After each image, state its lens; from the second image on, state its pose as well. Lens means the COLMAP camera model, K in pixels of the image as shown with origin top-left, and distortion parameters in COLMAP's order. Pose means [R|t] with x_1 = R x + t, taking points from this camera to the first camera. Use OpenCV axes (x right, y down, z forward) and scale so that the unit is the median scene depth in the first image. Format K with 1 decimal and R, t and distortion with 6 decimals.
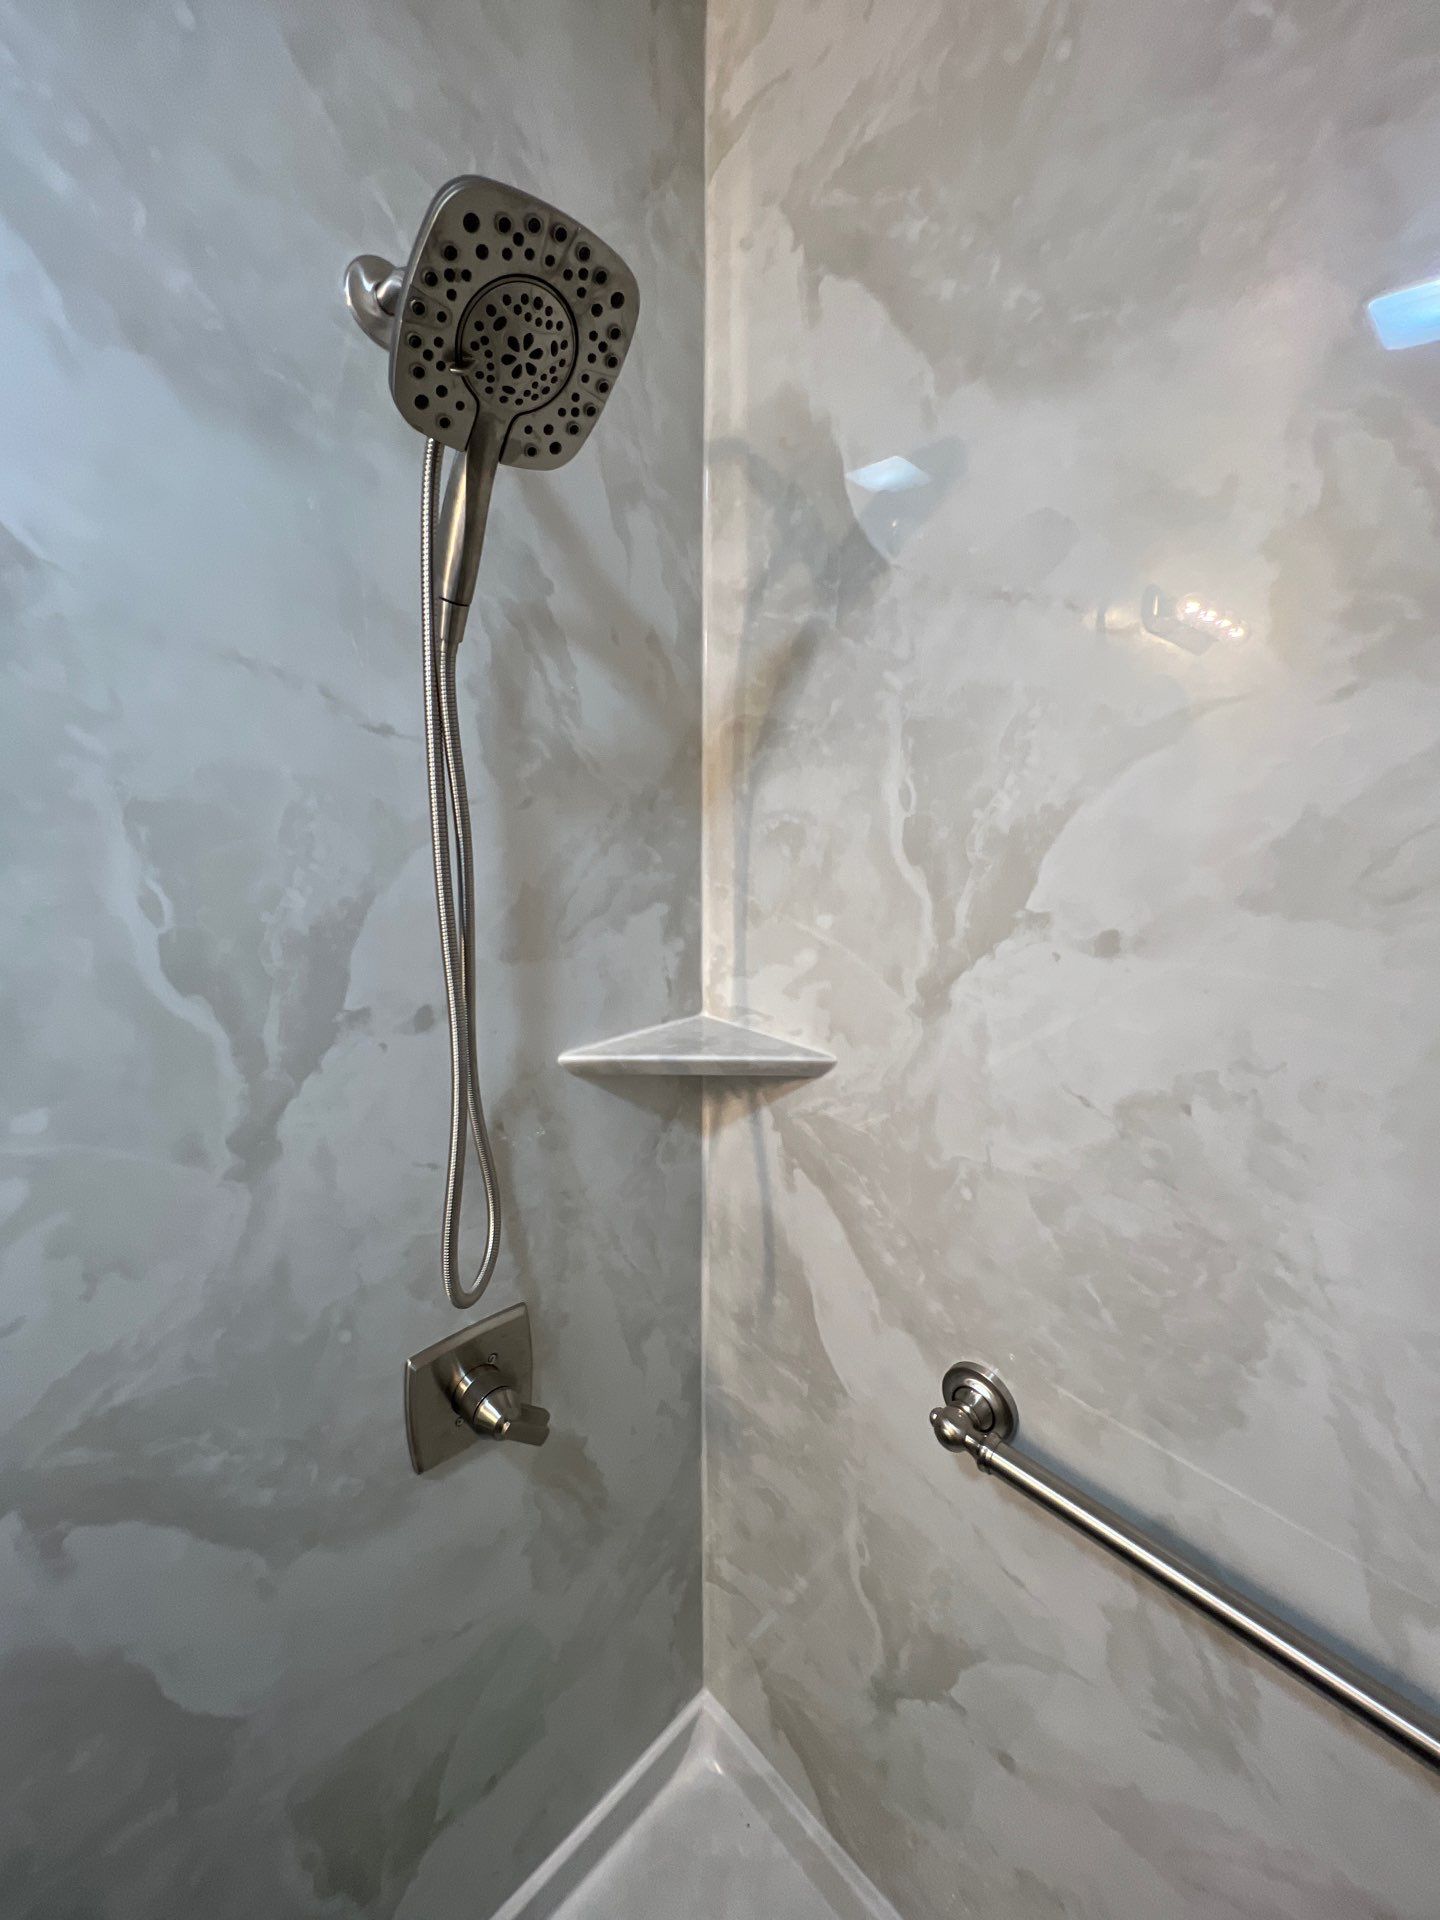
lens RADIAL K [[767.4, 0, 715.3], [0, 767.4, 957.2], [0, 0, 1]] dist [-0.001574, 0.000140]
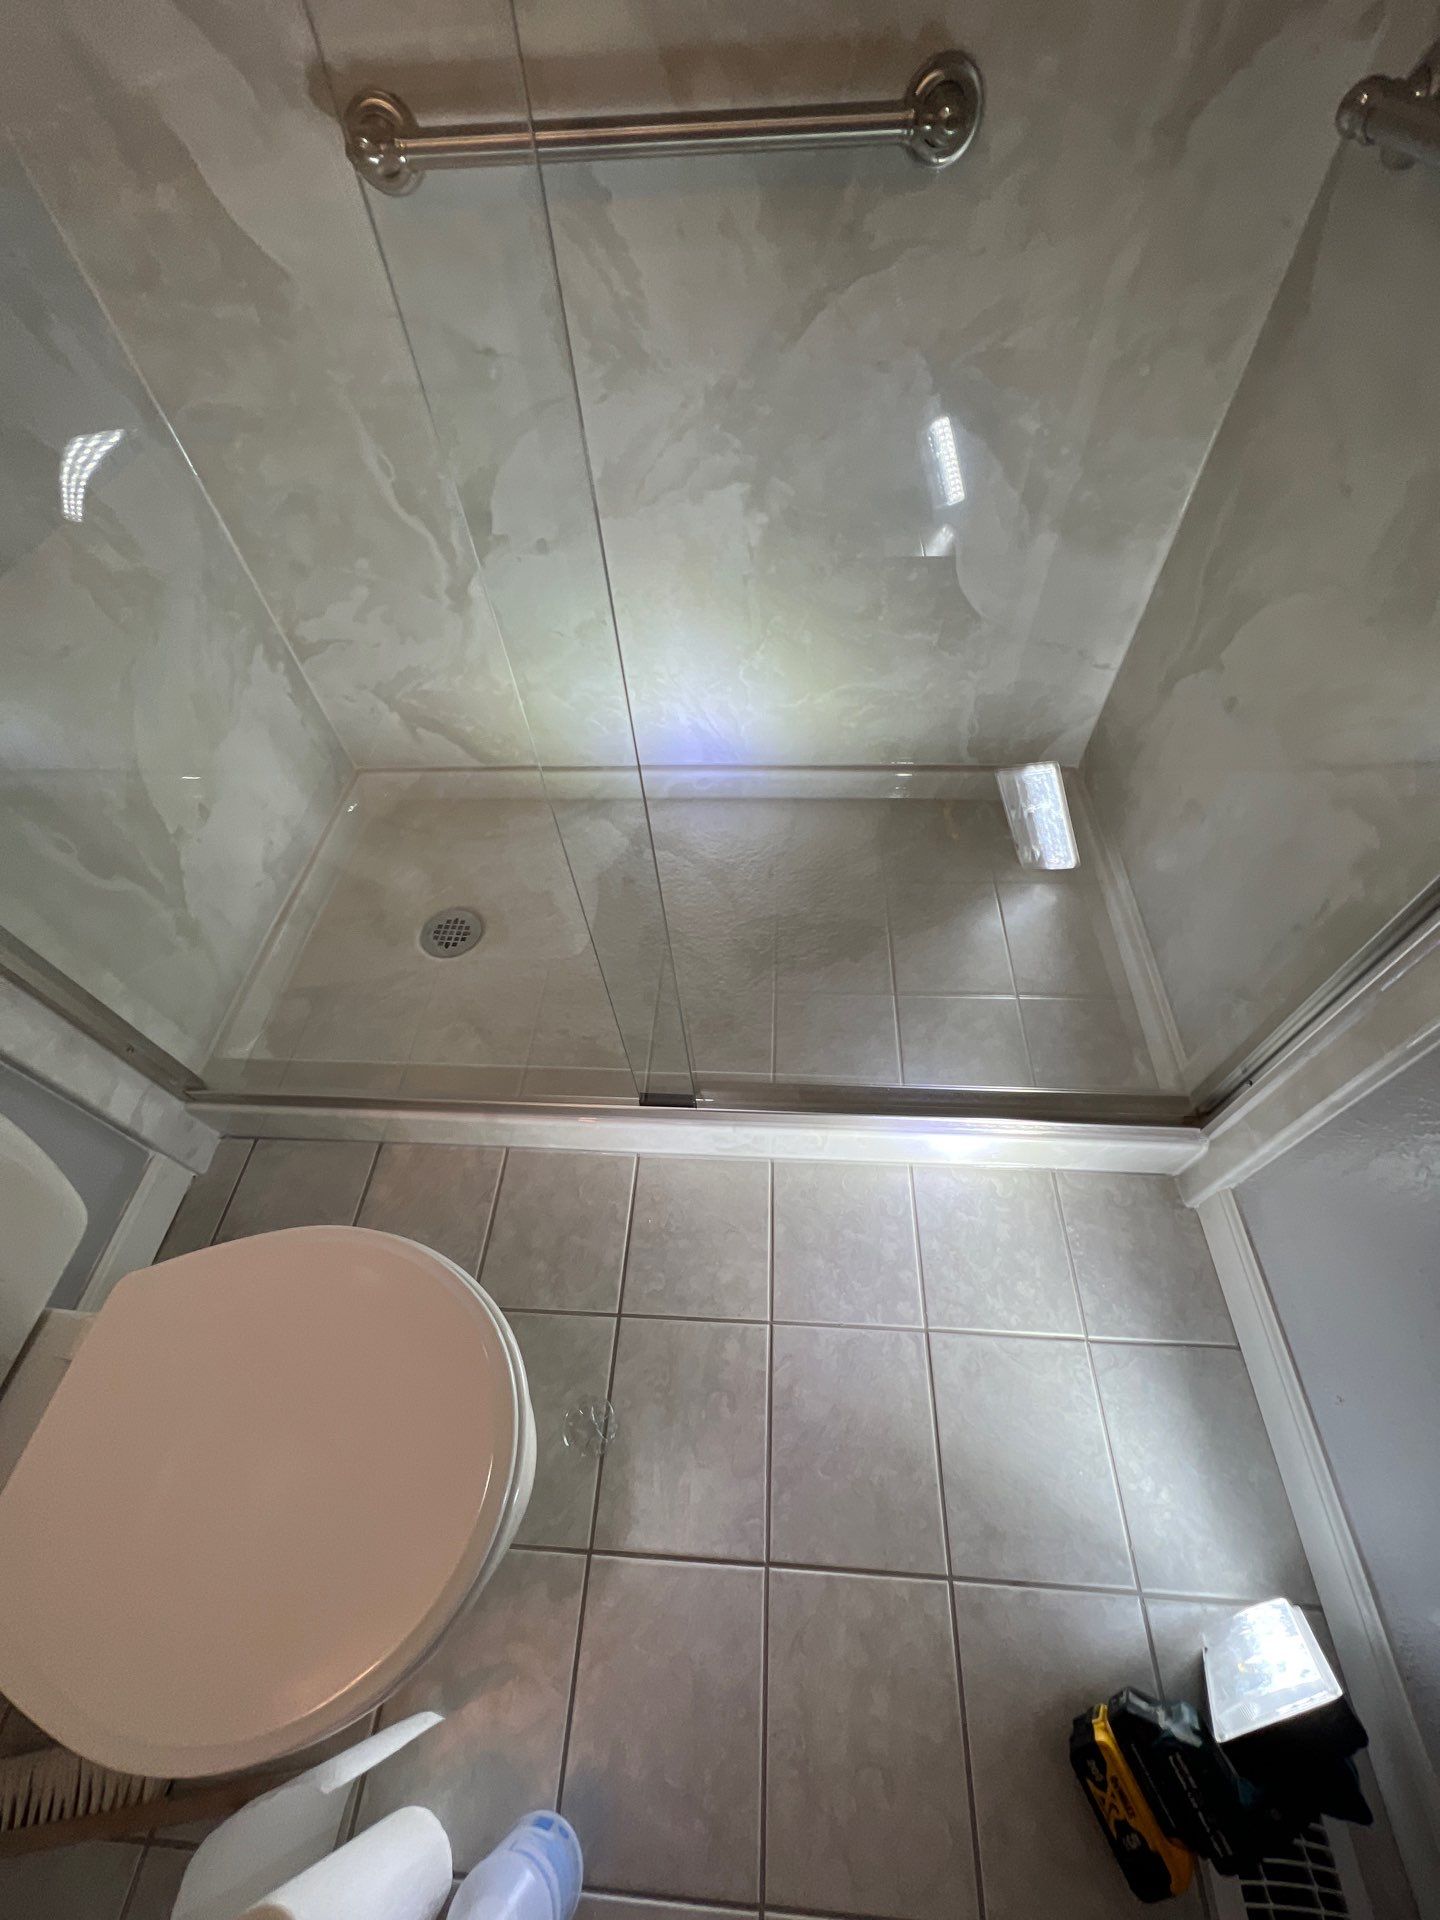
lens RADIAL K [[767.4, 0, 715.3], [0, 767.4, 957.2], [0, 0, 1]] dist [-0.001574, 0.000140]
pose [[0.735418, -0.571097, 0.364704, -0.306358], [0.210026, 0.703823, 0.678618, 0.681847], [-0.644244, -0.422470, 0.637549, -0.377659]]
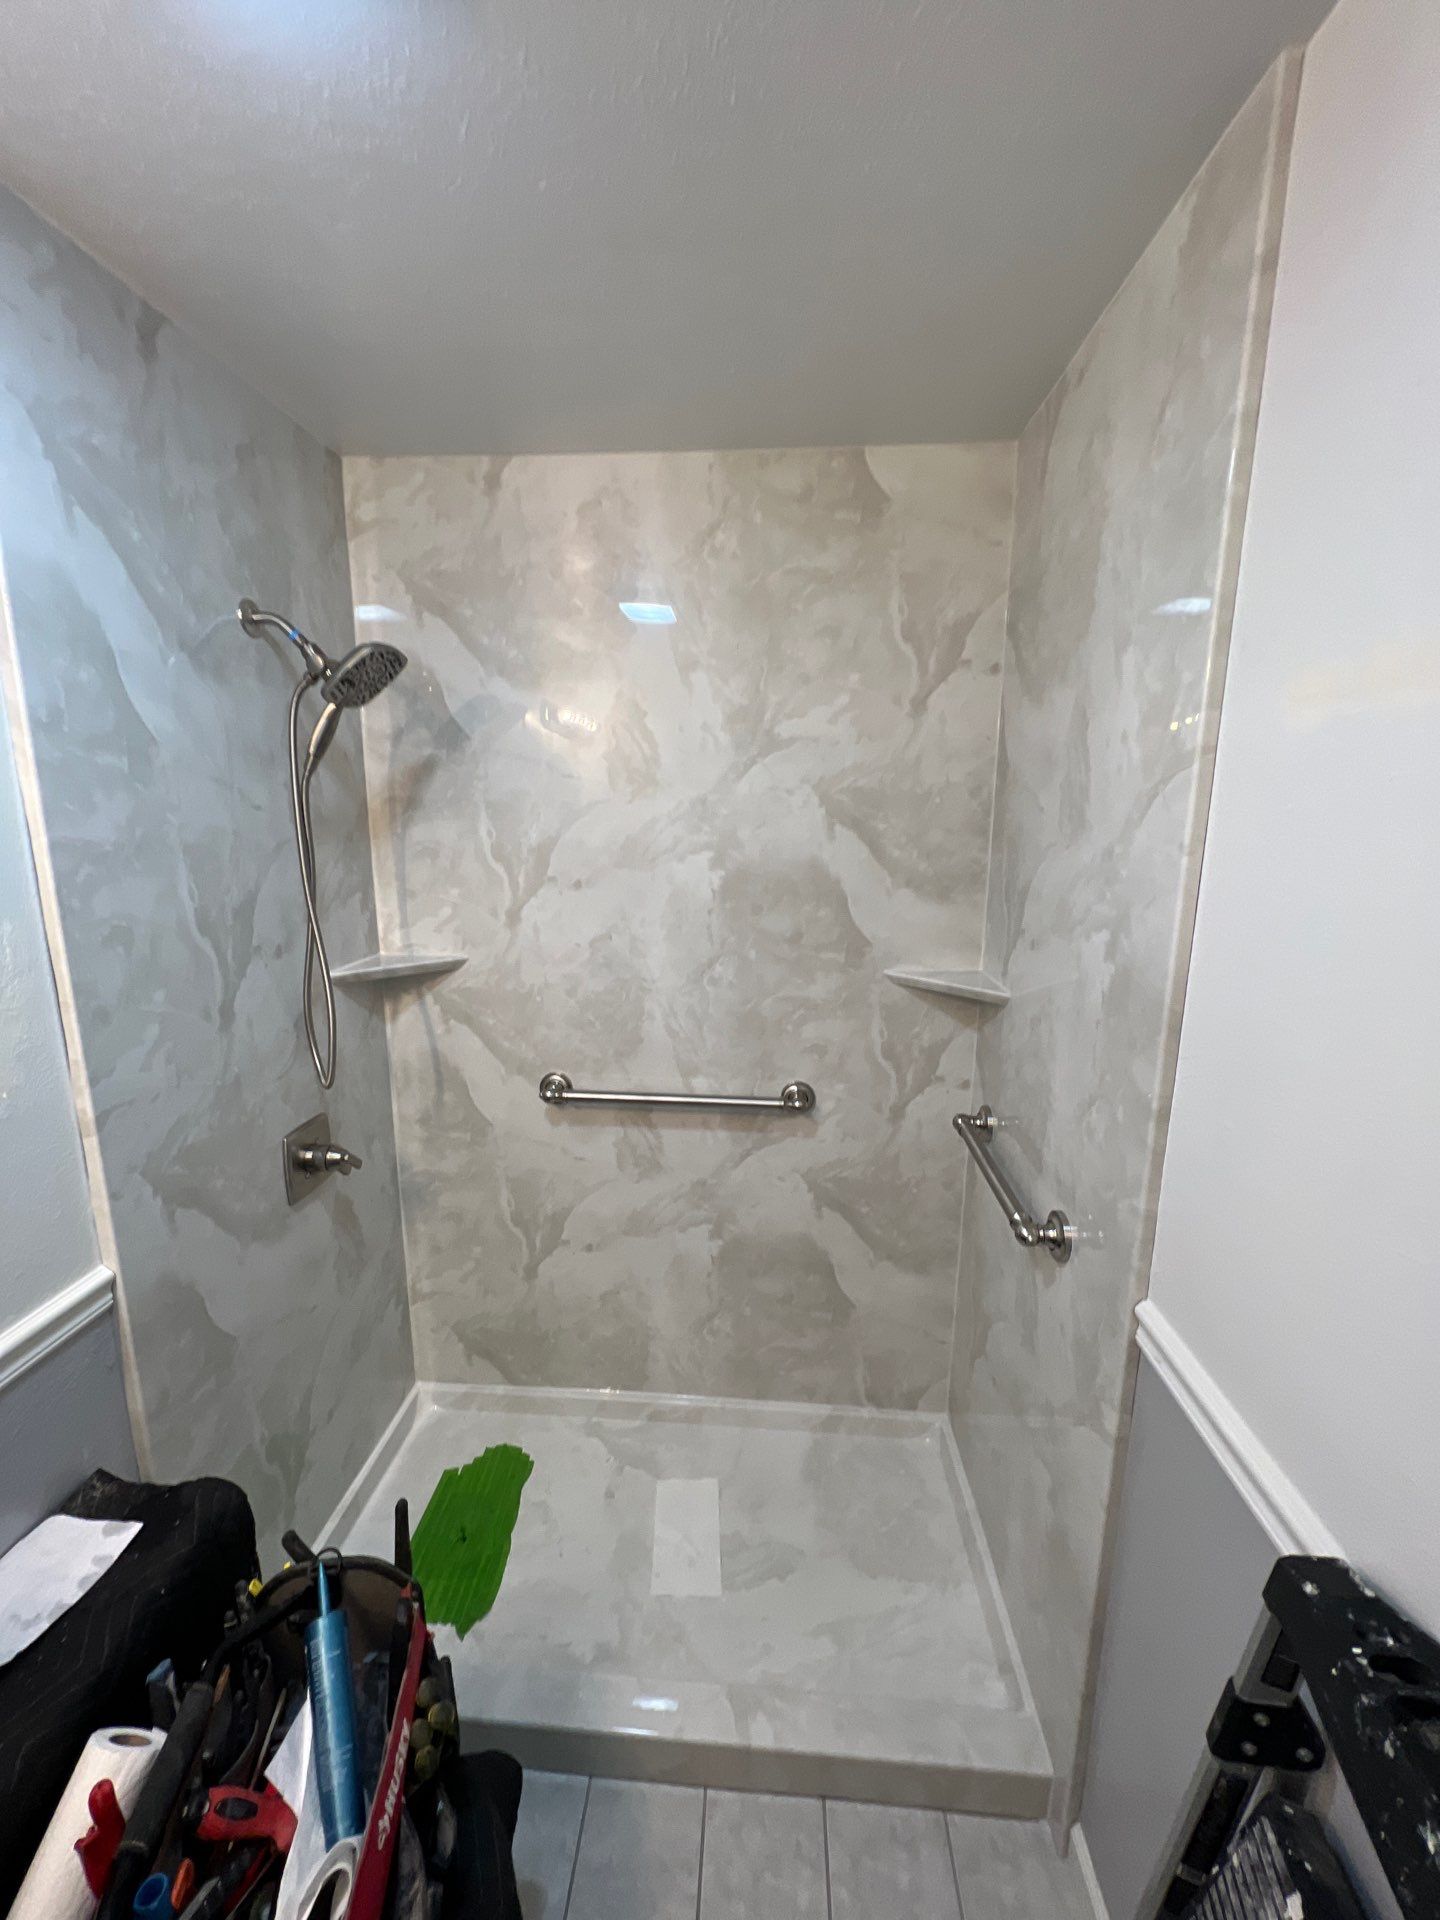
lens RADIAL K [[767.4, 0, 715.3], [0, 767.4, 957.2], [0, 0, 1]] dist [-0.001574, 0.000140]
pose [[0.744520, -0.129443, 0.654931, -0.714468], [0.151233, 0.988221, 0.023396, 0.185629], [-0.650245, 0.081629, 0.755326, -1.031122]]
